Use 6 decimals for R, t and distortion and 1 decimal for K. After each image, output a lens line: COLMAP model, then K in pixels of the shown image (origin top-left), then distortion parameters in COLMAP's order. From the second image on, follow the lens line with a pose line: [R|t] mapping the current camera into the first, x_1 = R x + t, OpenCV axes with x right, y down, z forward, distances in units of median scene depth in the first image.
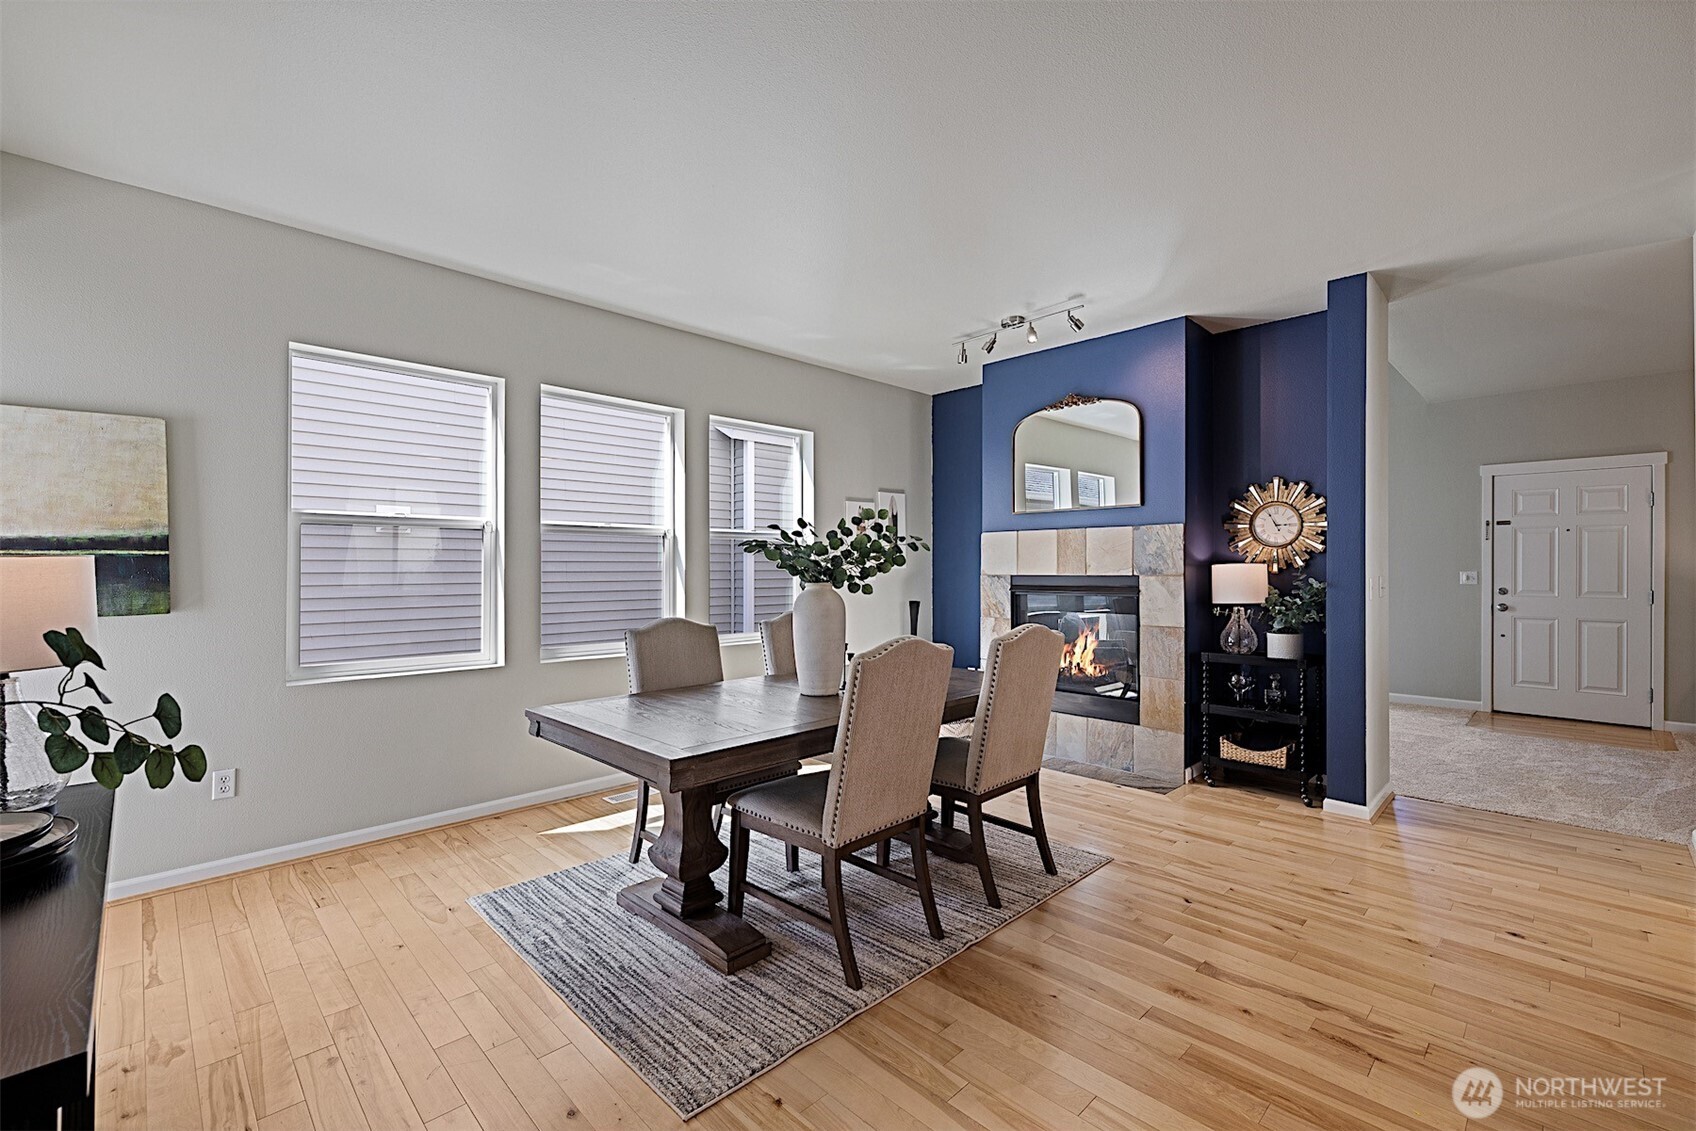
lens RADIAL K [[714.4, 0, 849.7], [0, 714.4, 557.9], [0, 0, 1]] dist [0.000901, 0.000978]
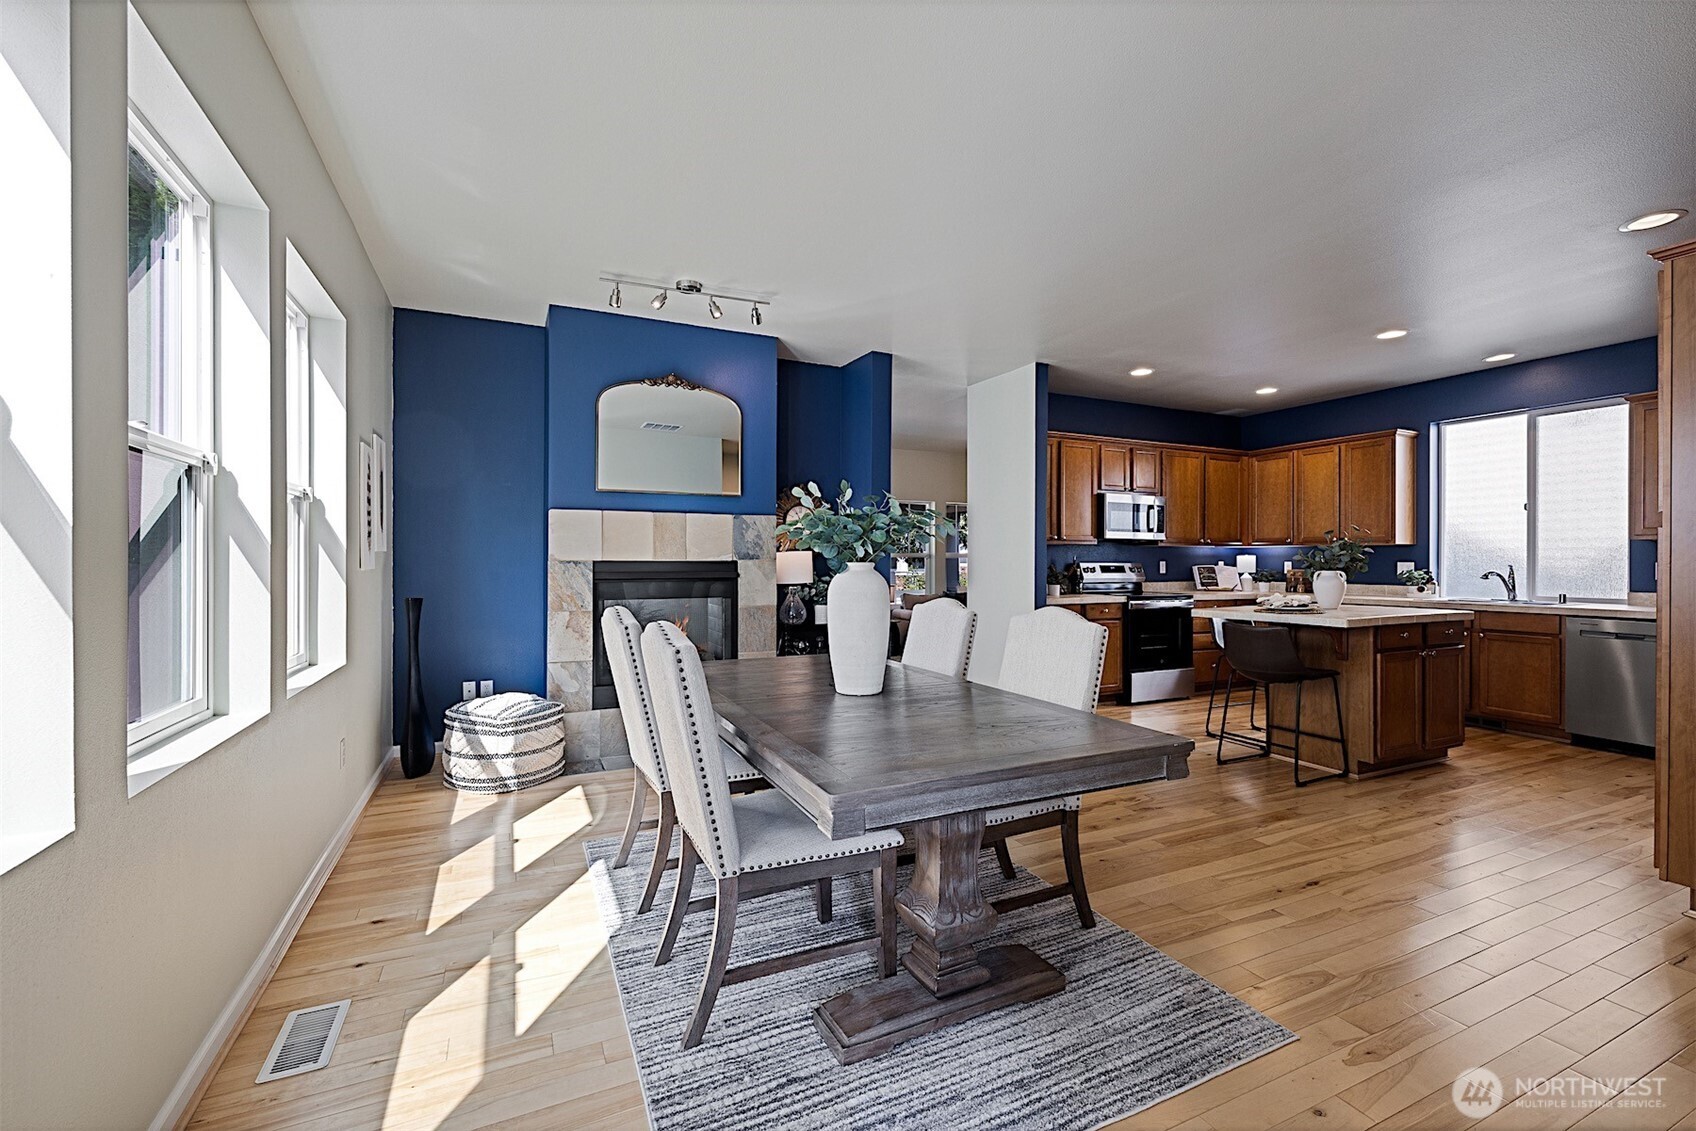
lens RADIAL K [[714.4, 0, 847.5], [0, 714.4, 560.1], [0, 0, 1]] dist [0.000901, 0.000978]
pose [[0.334478, 0.005230, 0.942389, -0.599742], [-0.015220, 0.999884, -0.000147, 0.022596], [-0.942281, -0.014294, 0.334519, 0.514339]]
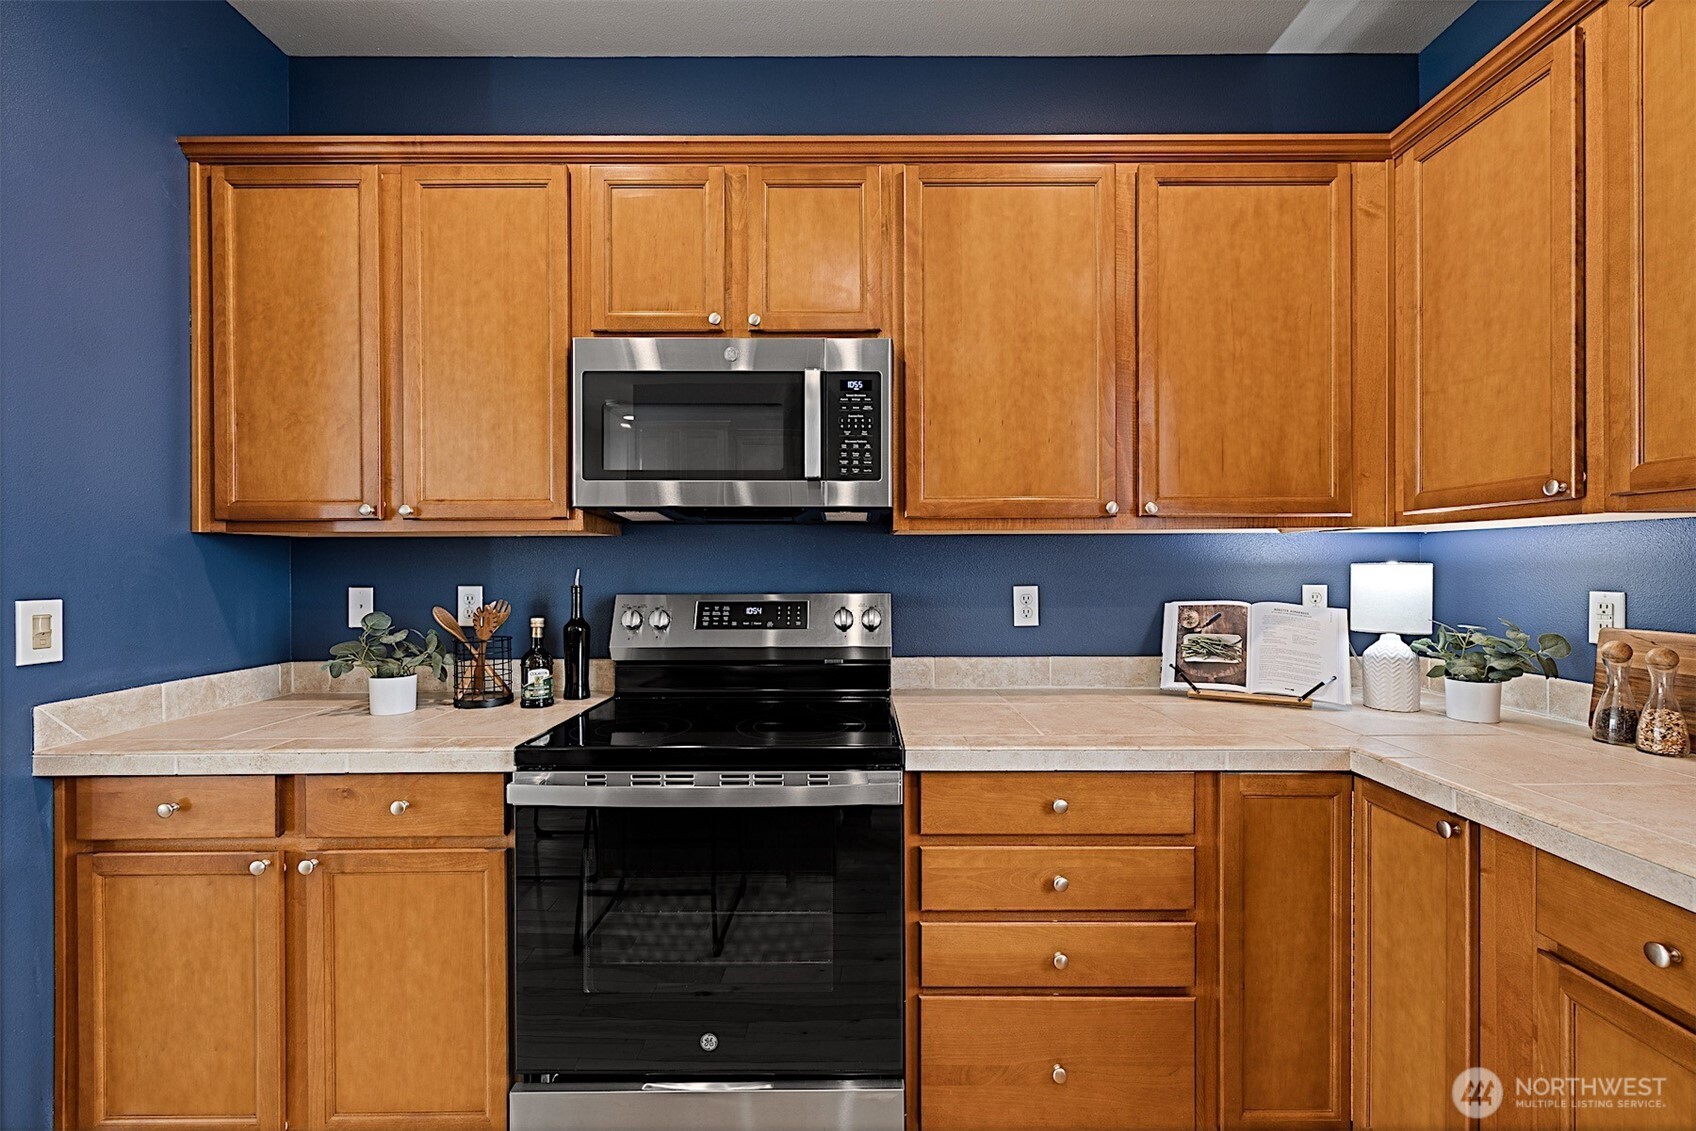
lens RADIAL K [[714.4, 0, 856.6], [0, 714.4, 556.6], [0, 0, 1]] dist [0.000901, 0.000978]
pose [[0.700243, 0.008109, 0.713859, 0.831283], [-0.007168, 0.999965, -0.004328, -0.003707], [-0.713869, -0.002087, 0.700276, 0.109978]]
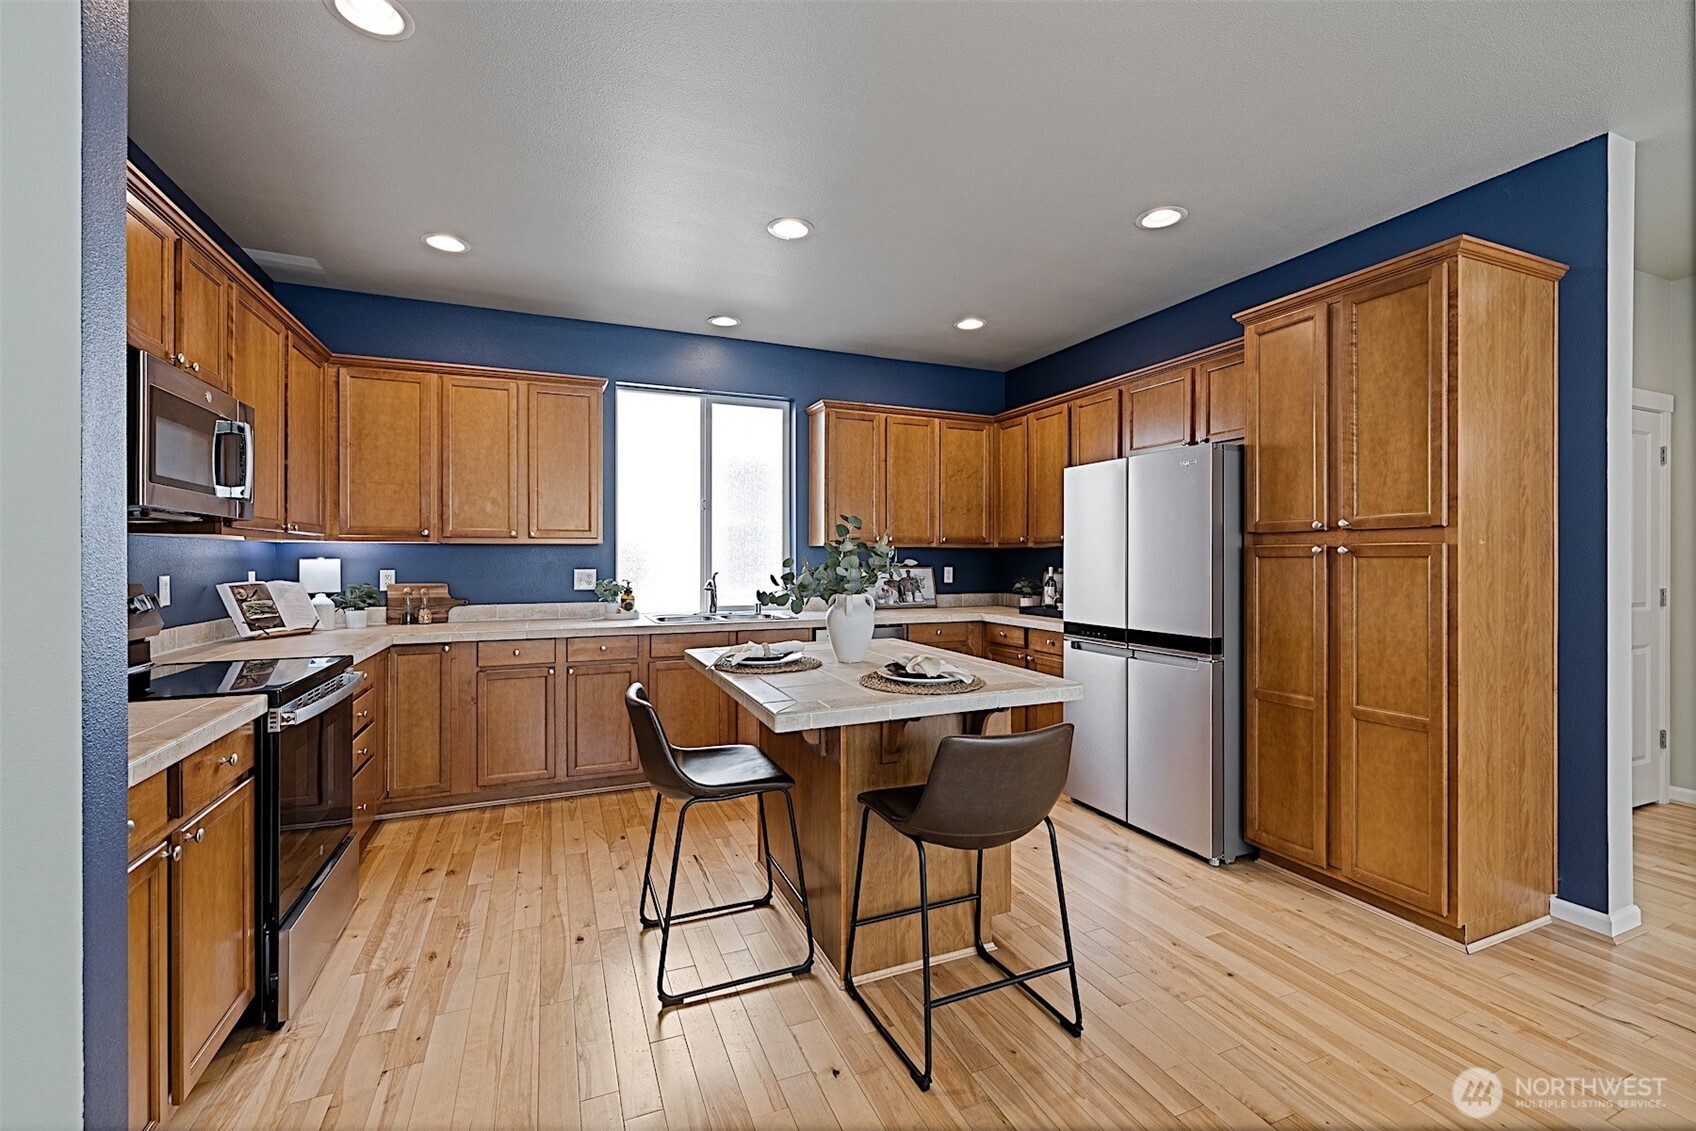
lens RADIAL K [[714.4, 0, 849.0], [0, 714.4, 556.7], [0, 0, 1]] dist [0.000901, 0.000978]
pose [[-0.931126, 0.002950, 0.364686, 0.443782], [-0.002272, 0.999901, -0.013889, 0.003891], [-0.364691, -0.013761, -0.931027, 0.759598]]
